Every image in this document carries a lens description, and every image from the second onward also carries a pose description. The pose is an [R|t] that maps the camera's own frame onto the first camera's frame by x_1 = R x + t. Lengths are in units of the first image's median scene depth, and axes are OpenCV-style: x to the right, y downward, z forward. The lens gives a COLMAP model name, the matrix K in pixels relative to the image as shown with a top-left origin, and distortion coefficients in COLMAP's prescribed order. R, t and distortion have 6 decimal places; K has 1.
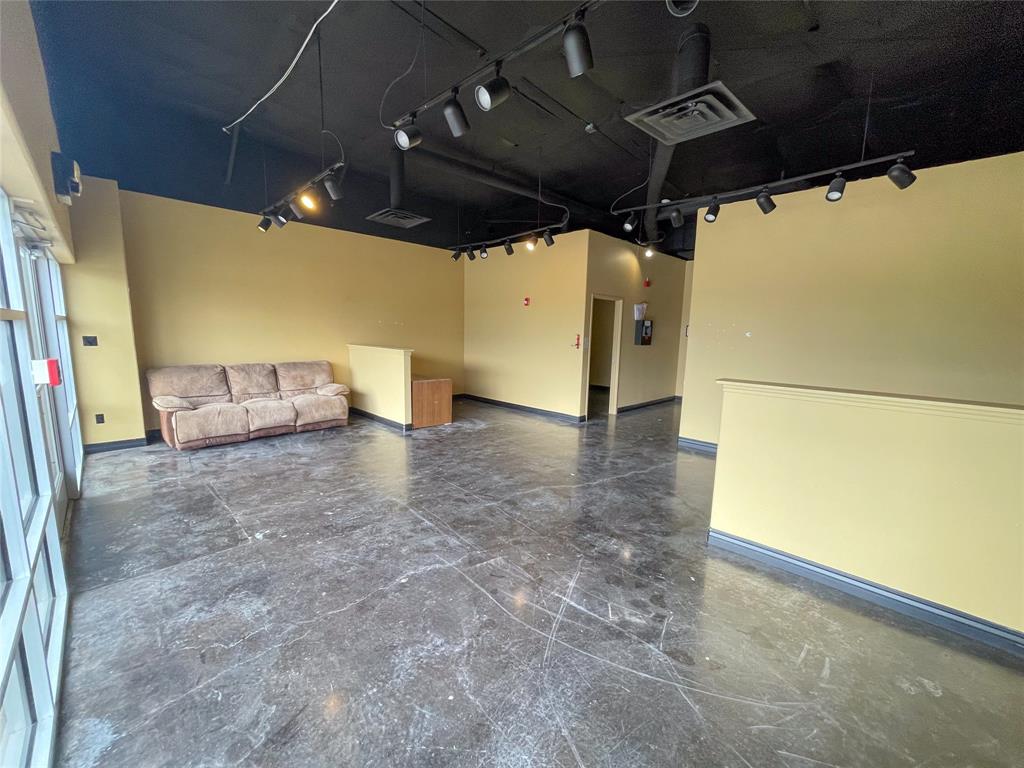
lens RADIAL K [[411.2, 0, 510.7], [0, 411.2, 392.1], [0, 0, 1]] dist [-0.003828, 0.000541]
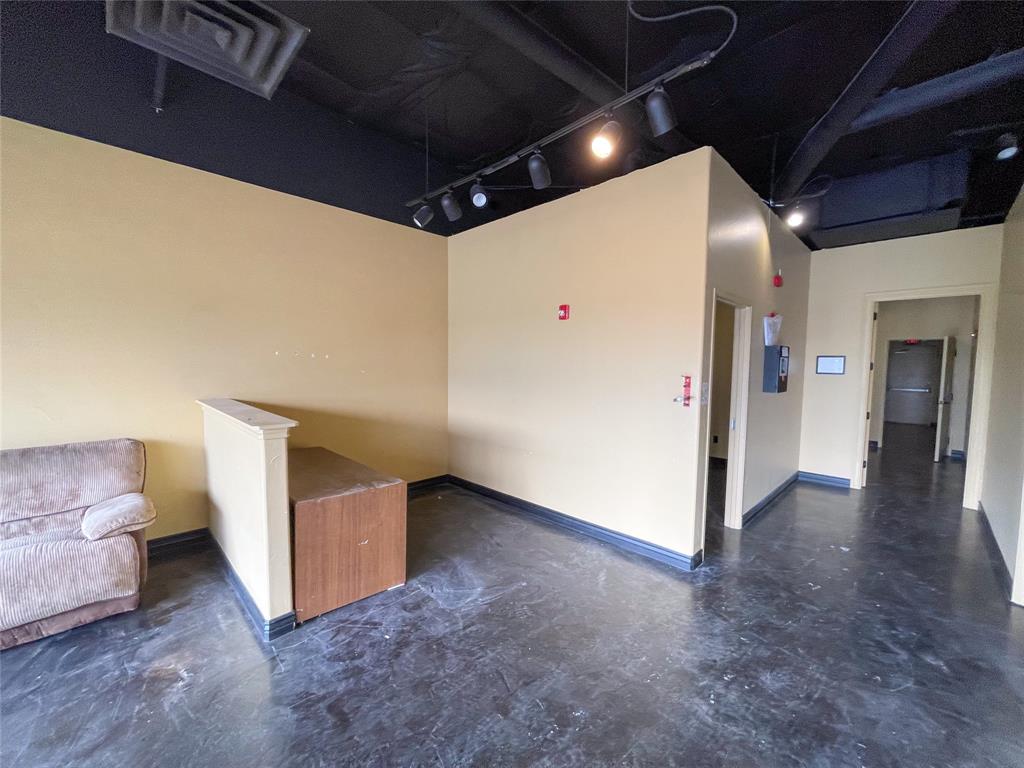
lens RADIAL K [[411.2, 0, 511.8], [0, 411.2, 389.9], [0, 0, 1]] dist [-0.003828, 0.000541]
pose [[0.999958, -0.009199, 0.000261, -0.042070], [0.009189, 0.996571, -0.082226, -0.122975], [0.000497, 0.082225, 0.996614, 0.758762]]
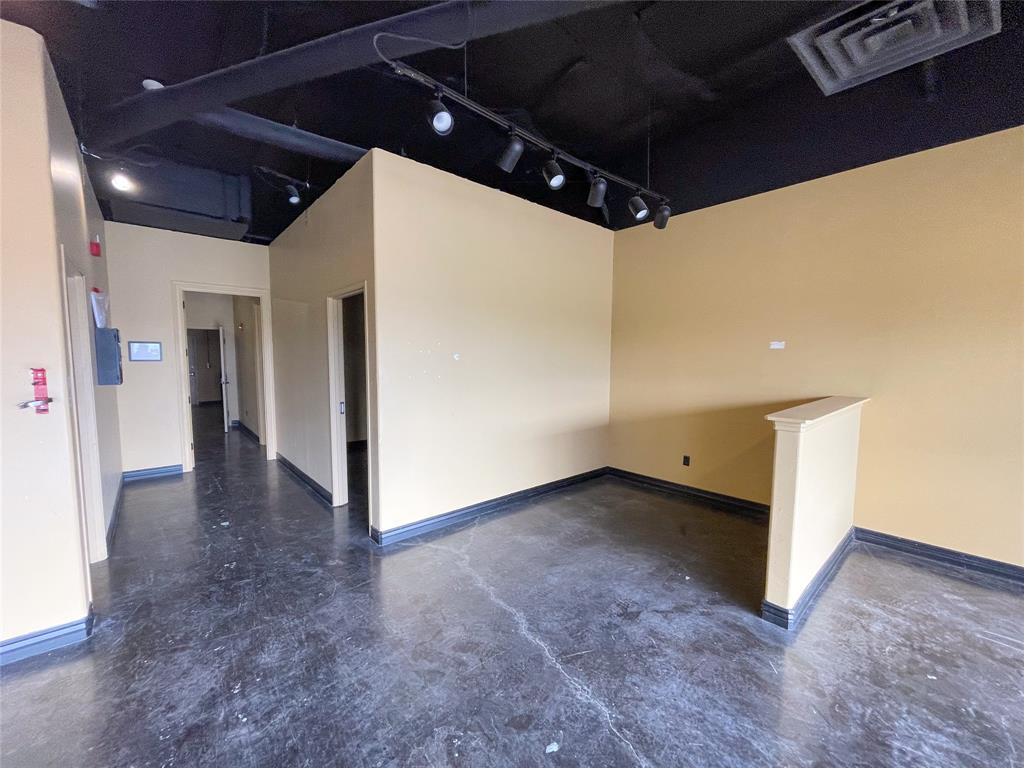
lens RADIAL K [[411.2, 0, 511.0], [0, 411.2, 387.5], [0, 0, 1]] dist [-0.003828, 0.000541]
pose [[0.060338, -0.099358, 0.993221, -0.165027], [0.147771, 0.984959, 0.089555, -0.139678], [-0.987179, 0.141366, 0.074112, 0.876282]]
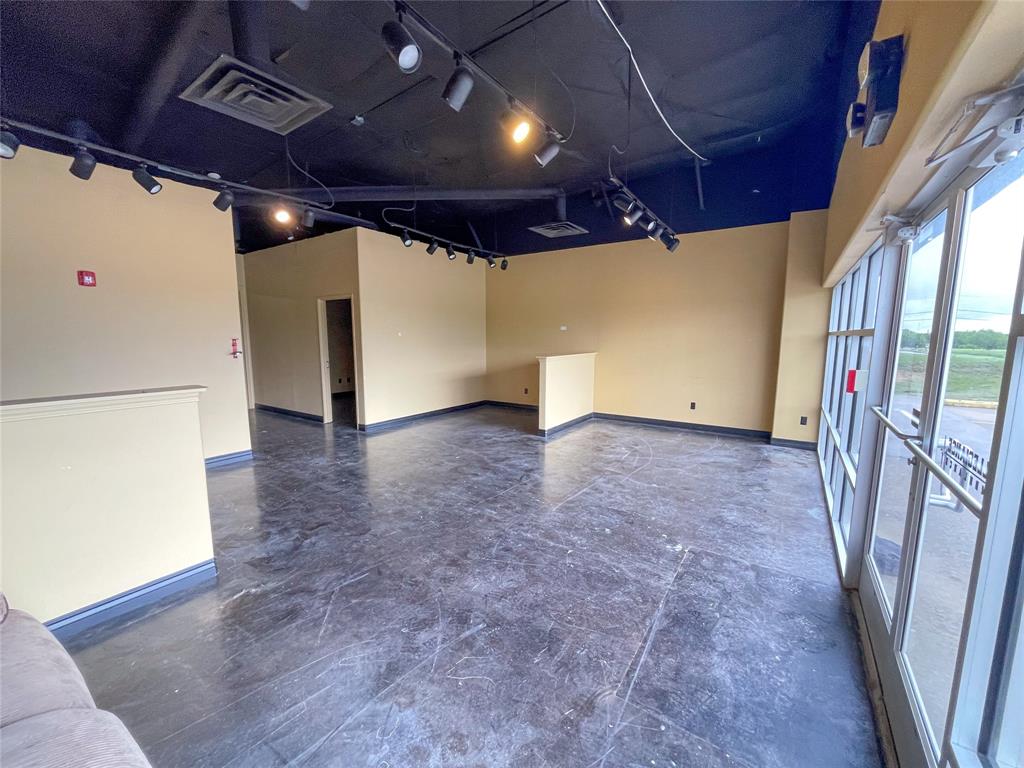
lens RADIAL K [[411.2, 0, 512.9], [0, 411.2, 386.0], [0, 0, 1]] dist [-0.003828, 0.000541]
pose [[-0.190394, -0.147161, 0.970615, -0.887678], [0.141445, 0.974272, 0.175461, -0.161620], [-0.971465, 0.170696, -0.164680, 0.912373]]
